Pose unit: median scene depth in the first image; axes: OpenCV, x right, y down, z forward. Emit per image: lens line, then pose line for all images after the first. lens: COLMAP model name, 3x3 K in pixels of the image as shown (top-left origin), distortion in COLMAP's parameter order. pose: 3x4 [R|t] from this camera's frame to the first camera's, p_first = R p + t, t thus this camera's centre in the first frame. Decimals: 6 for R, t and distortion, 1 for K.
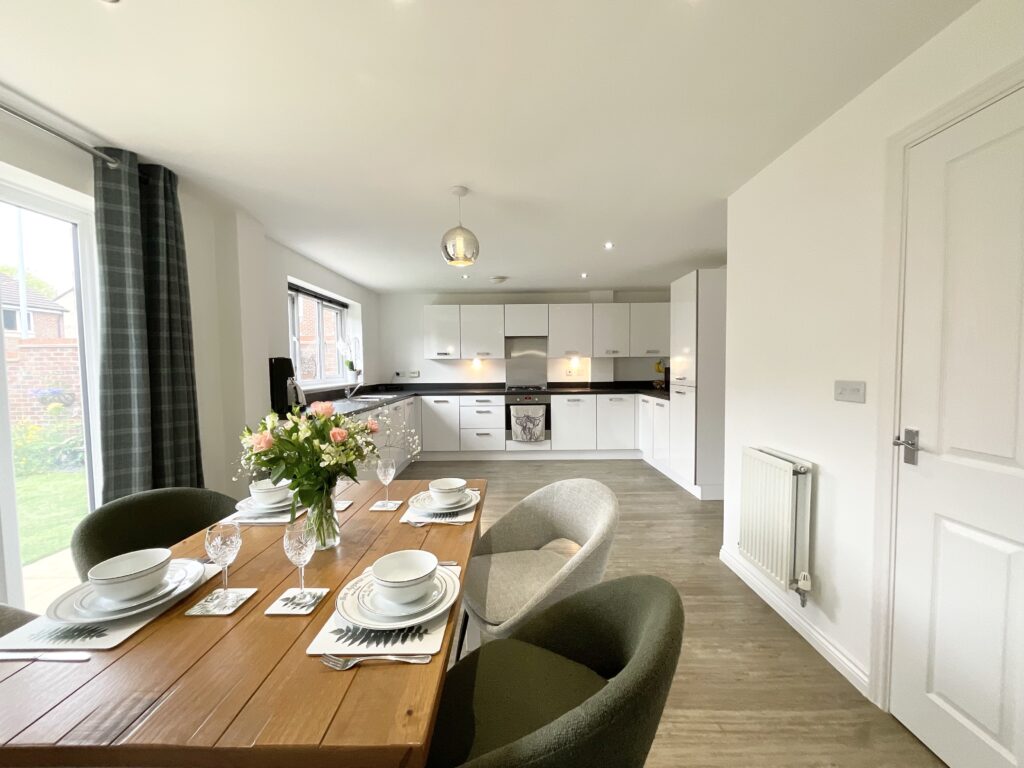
lens RADIAL K [[411.2, 0, 512.7], [0, 411.2, 383.0], [0, 0, 1]] dist [-0.002882, 0.000548]
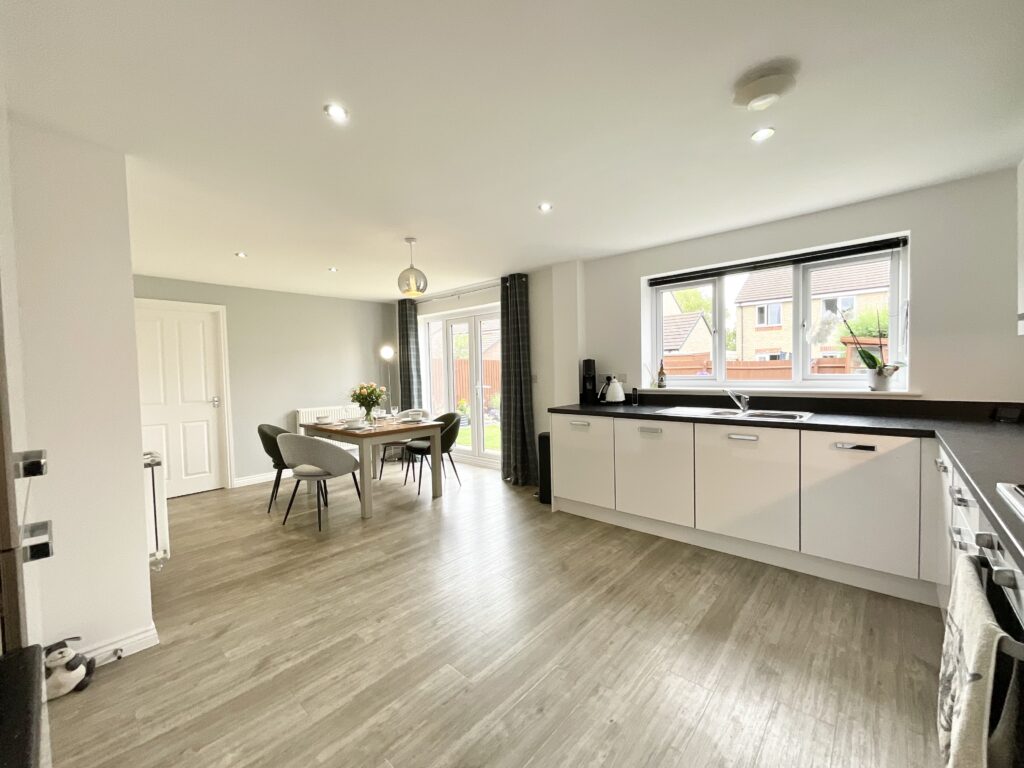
lens RADIAL K [[411.2, 0, 509.9], [0, 411.2, 384.0], [0, 0, 1]] dist [-0.002882, 0.000548]
pose [[-0.666100, 0.052301, -0.744027, 0.299733], [-0.001357, 0.997452, 0.071329, -0.044703], [0.745861, 0.048522, -0.664332, 0.955151]]
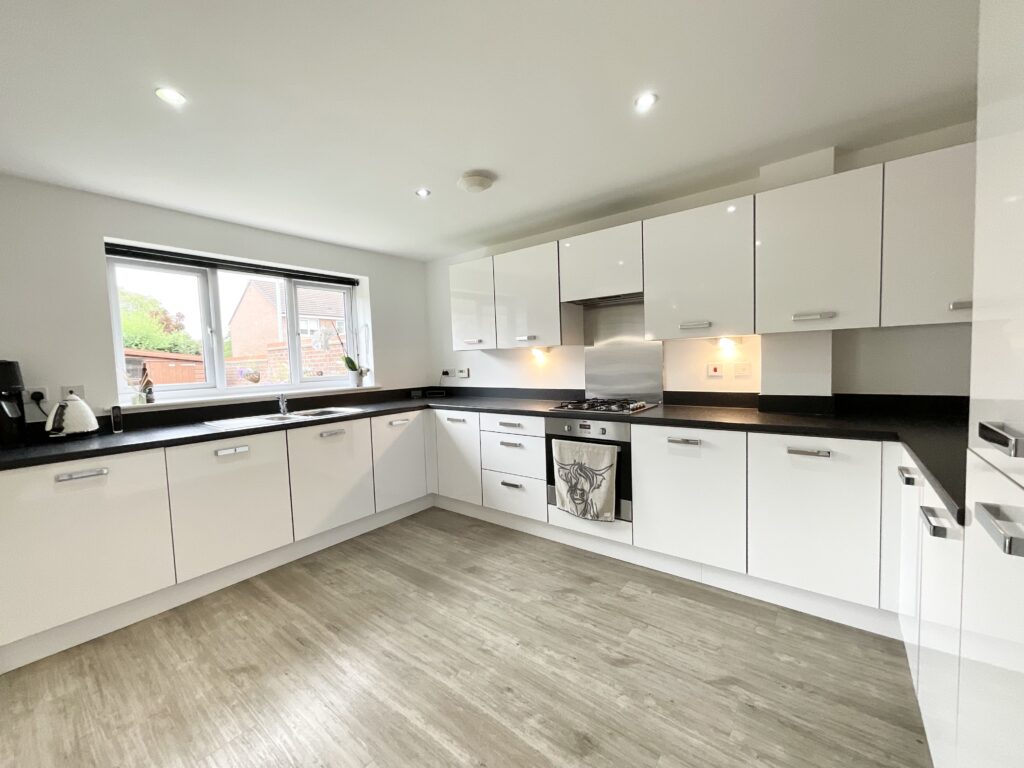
lens RADIAL K [[411.2, 0, 512.5], [0, 411.2, 387.4], [0, 0, 1]] dist [-0.002882, 0.000548]
pose [[0.788323, 0.024060, -0.614790, 0.263766], [-0.000328, 0.999251, 0.038686, -0.027165], [0.615261, -0.030295, 0.787741, 0.572270]]
